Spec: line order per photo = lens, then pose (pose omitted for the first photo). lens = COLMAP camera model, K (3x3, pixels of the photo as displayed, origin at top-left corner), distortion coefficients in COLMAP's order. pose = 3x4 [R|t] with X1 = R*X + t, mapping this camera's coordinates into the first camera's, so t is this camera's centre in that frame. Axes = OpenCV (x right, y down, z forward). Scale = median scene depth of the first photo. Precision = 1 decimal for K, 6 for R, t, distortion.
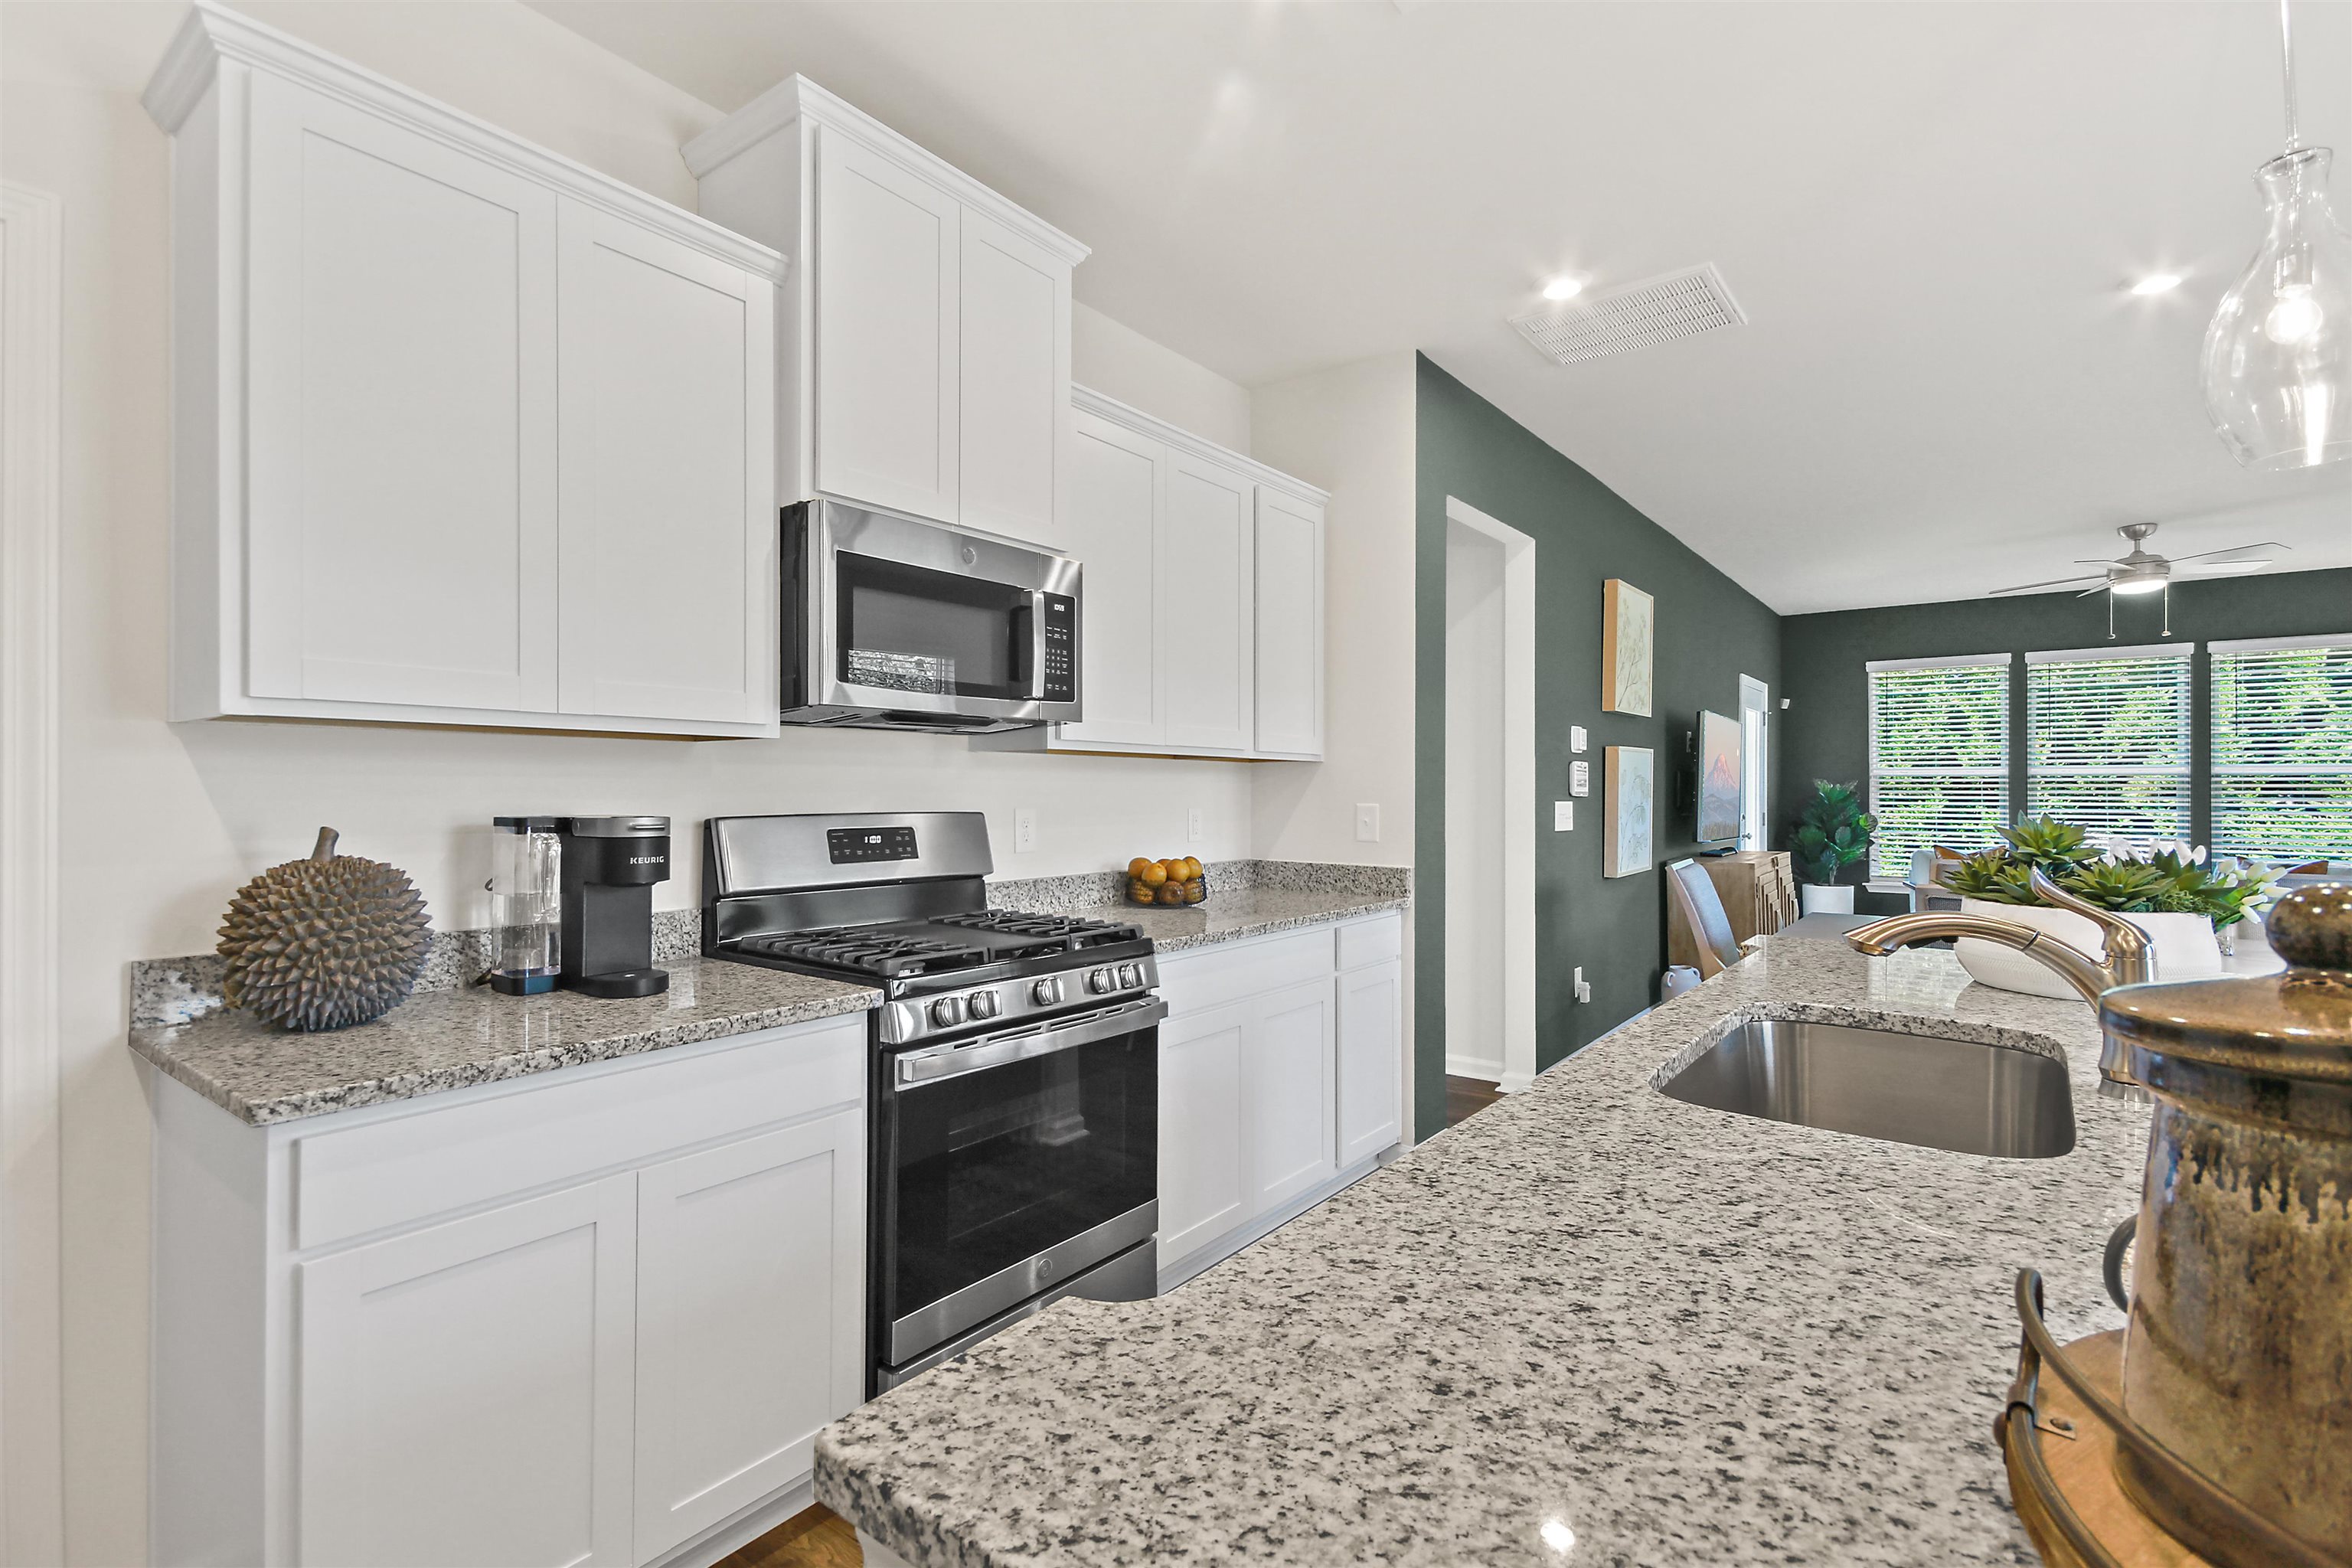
lens RADIAL K [[1116.0, 0, 1163.2], [0, 1116.0, 805.2], [0, 0, 1]] dist [0.015129, -0.000549]
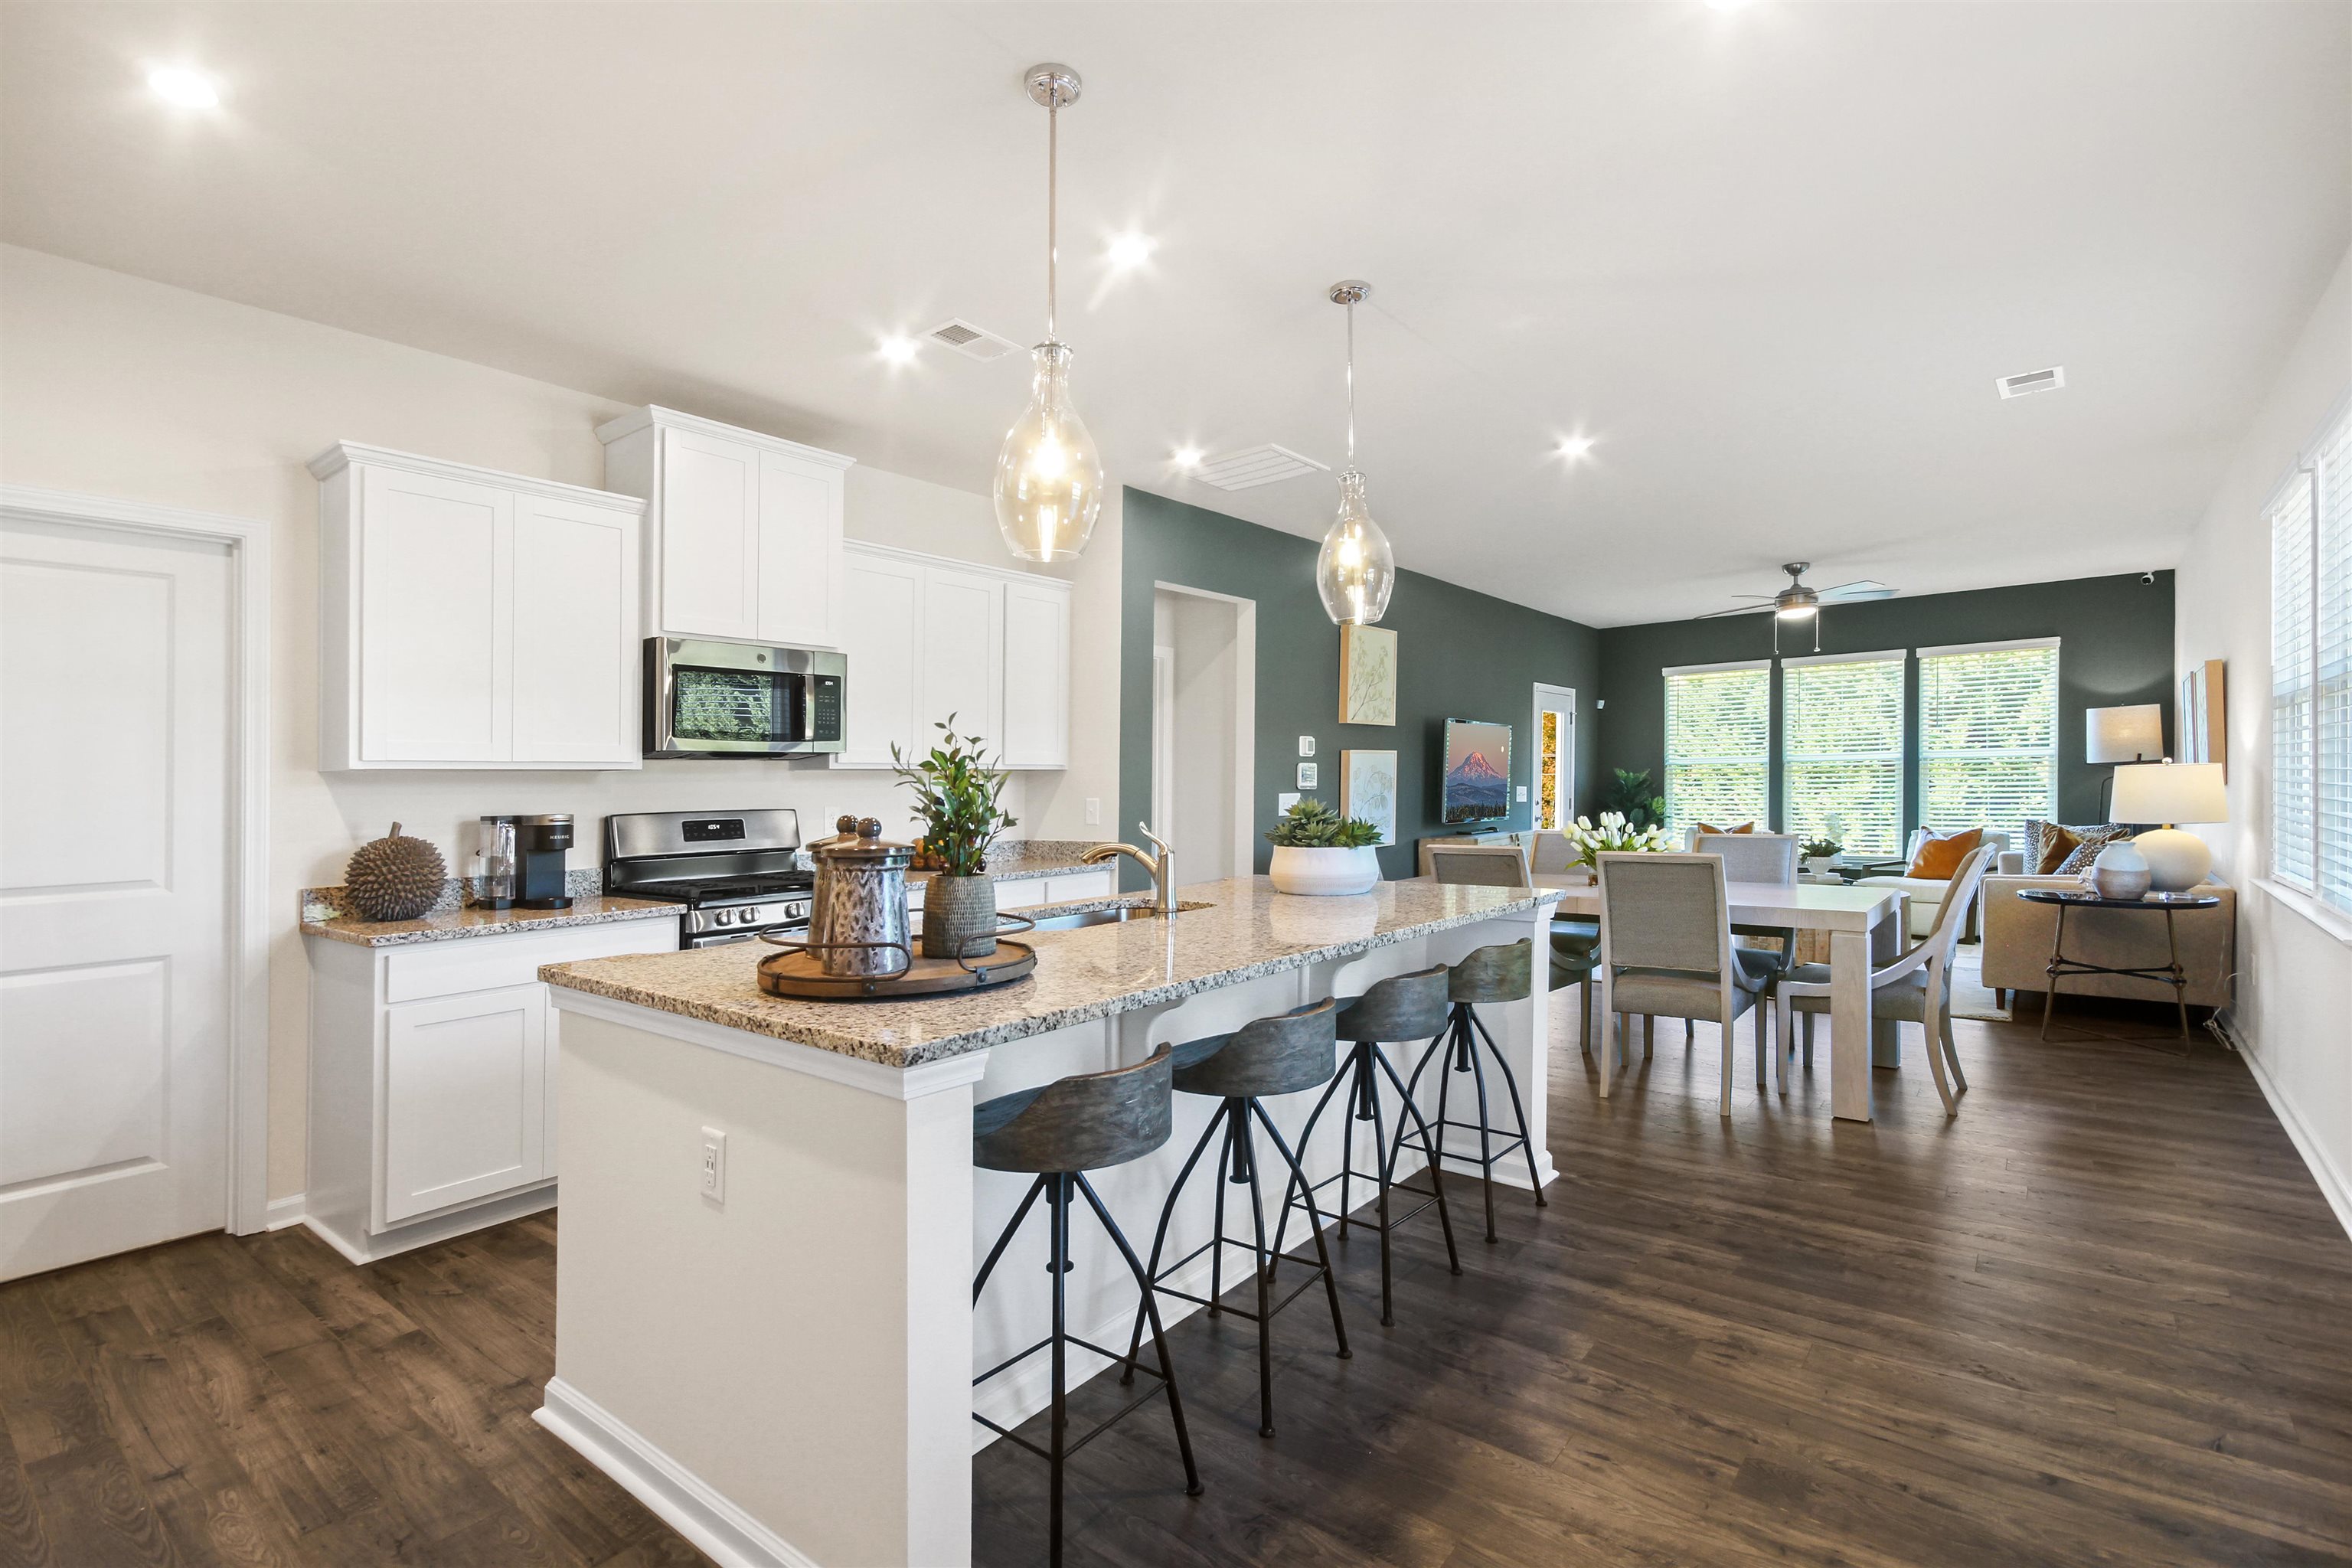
lens RADIAL K [[1123.3, 0, 1169.0], [0, 1123.3, 761.8], [0, 0, 1]] dist [0.013514, -0.000139]
pose [[0.999595, -0.022744, -0.017123, 0.506553], [0.022096, 0.999066, -0.037135, 0.012615], [0.017951, 0.036742, 0.999164, -0.748000]]
